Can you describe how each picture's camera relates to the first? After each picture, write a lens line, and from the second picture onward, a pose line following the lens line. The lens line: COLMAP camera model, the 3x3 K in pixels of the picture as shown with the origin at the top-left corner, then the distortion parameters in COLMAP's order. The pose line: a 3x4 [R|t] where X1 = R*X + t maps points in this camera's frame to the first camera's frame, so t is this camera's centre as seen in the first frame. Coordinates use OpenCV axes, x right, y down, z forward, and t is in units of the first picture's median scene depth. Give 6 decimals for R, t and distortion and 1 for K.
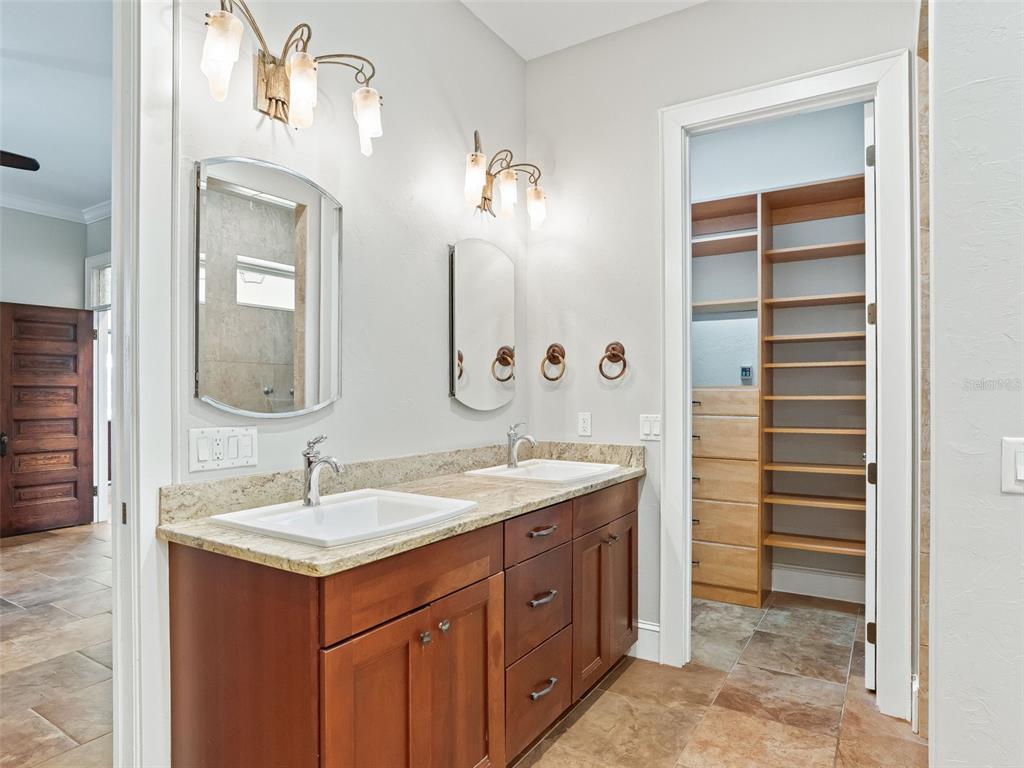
lens RADIAL K [[612.7, 0, 509.3], [0, 612.7, 388.6], [0, 0, 1]] dist [-0.008164, 0.000914]
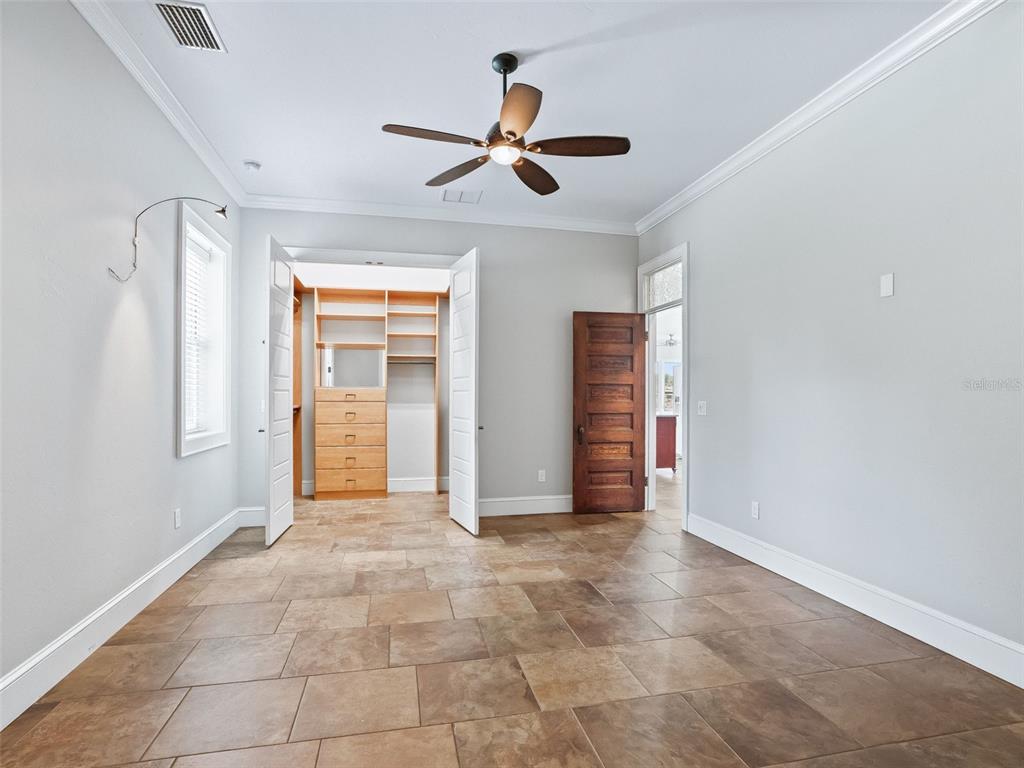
lens RADIAL K [[532.8, 0, 509.5], [0, 532.8, 386.3], [0, 0, 1]] dist [-0.004737, -0.000098]
pose [[0.709641, -0.005694, -0.704540, -0.196081], [0.000244, 0.999969, -0.007836, 0.007779], [0.704563, 0.005389, 0.709621, 0.171318]]
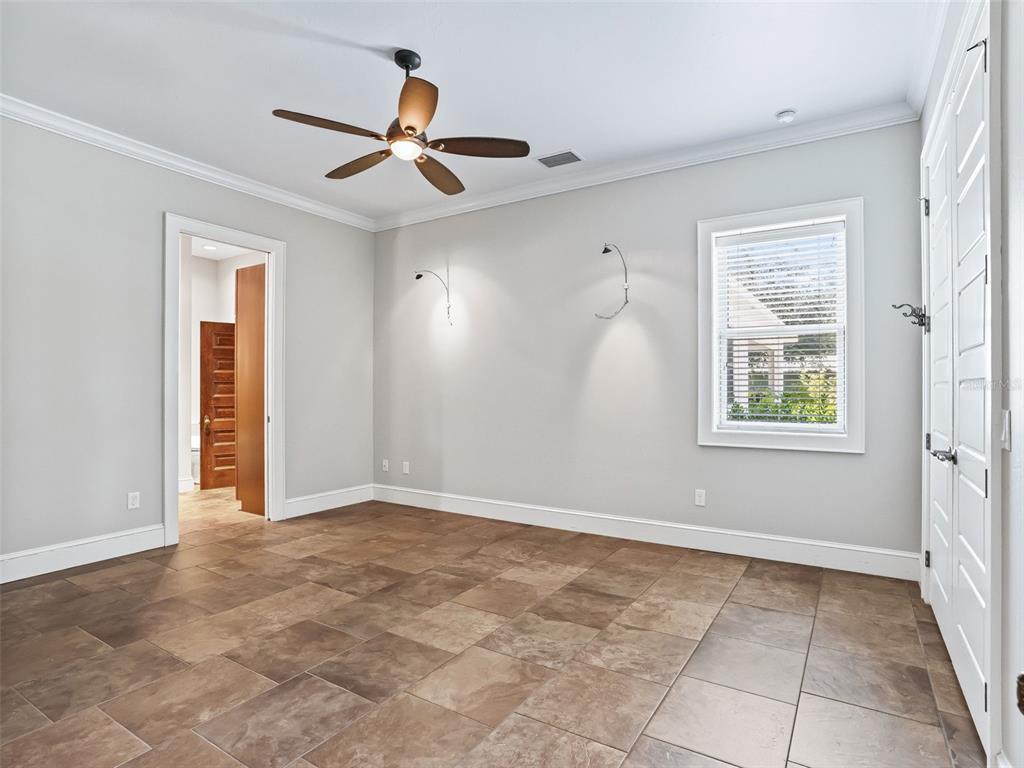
lens RADIAL K [[534.3, 0, 513.3], [0, 534.3, 389.6], [0, 0, 1]] dist [-0.053765, 0.014436]
pose [[-0.999999, -0.000728, 0.000798, -0.675547], [-0.000739, 0.999903, -0.013942, 0.027134], [-0.000788, -0.013943, -0.999902, 1.051897]]
